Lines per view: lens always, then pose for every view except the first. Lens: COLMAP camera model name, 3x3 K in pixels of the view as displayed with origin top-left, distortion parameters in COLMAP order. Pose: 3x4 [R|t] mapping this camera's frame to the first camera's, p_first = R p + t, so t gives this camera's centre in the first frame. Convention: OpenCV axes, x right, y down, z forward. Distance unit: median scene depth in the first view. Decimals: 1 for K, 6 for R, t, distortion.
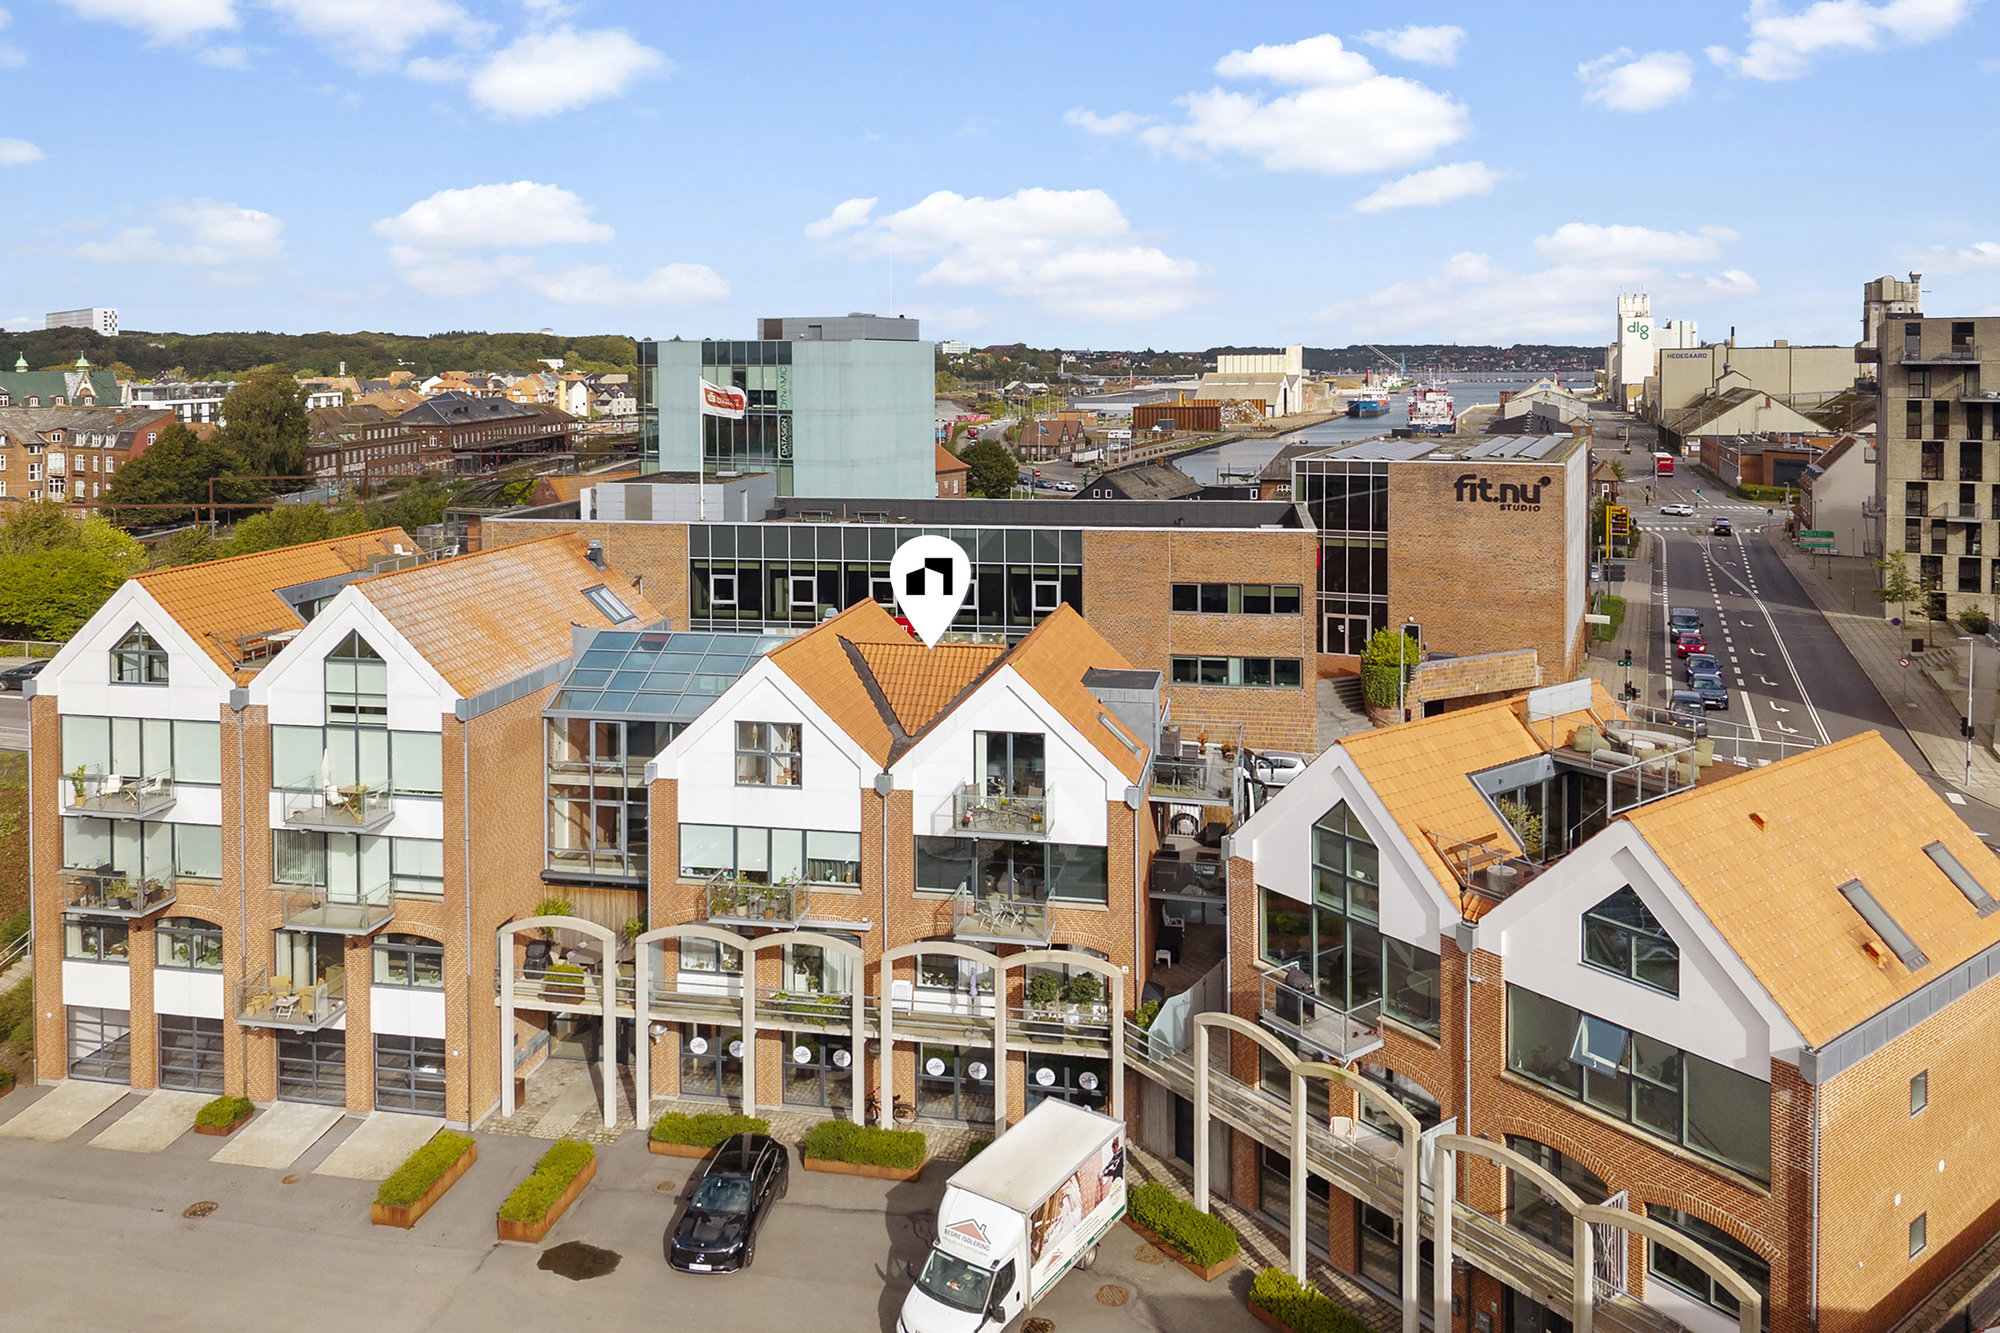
lens RADIAL K [[1370.5, 0, 996.4], [0, 1370.5, 355.5], [0, 0, 1]] dist [0.001678, 0.001505]
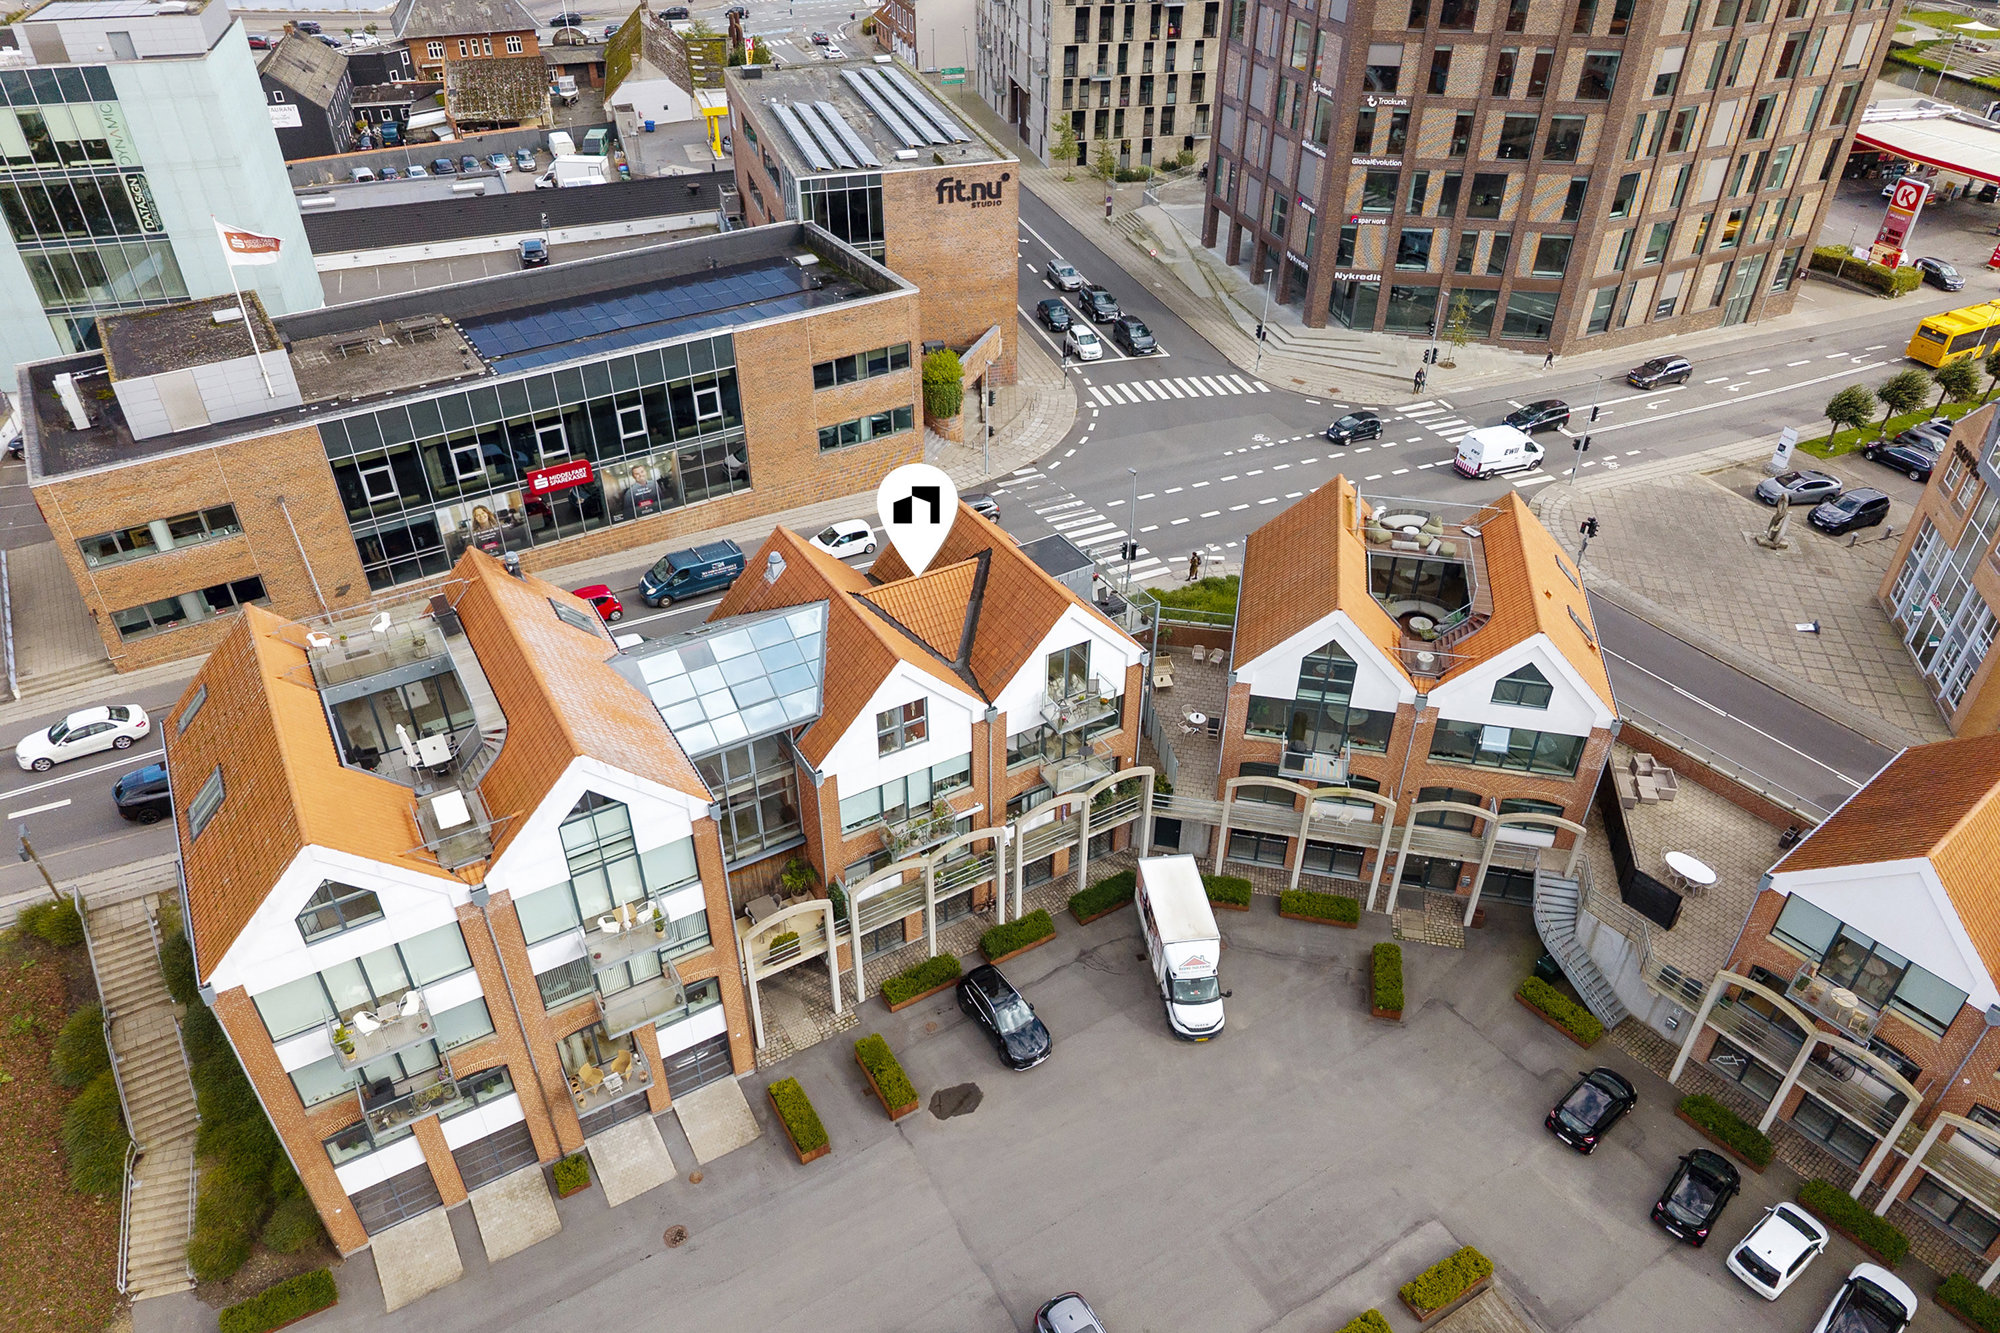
lens RADIAL K [[1370.5, 0, 982.5], [0, 1370.5, 674.2], [0, 0, 1]] dist [0.001678, 0.001505]
pose [[0.750086, -0.353559, 0.558898, -0.452914], [-0.037307, 0.821133, 0.569517, -0.248300], [-0.660287, -0.448037, 0.602730, 0.163873]]
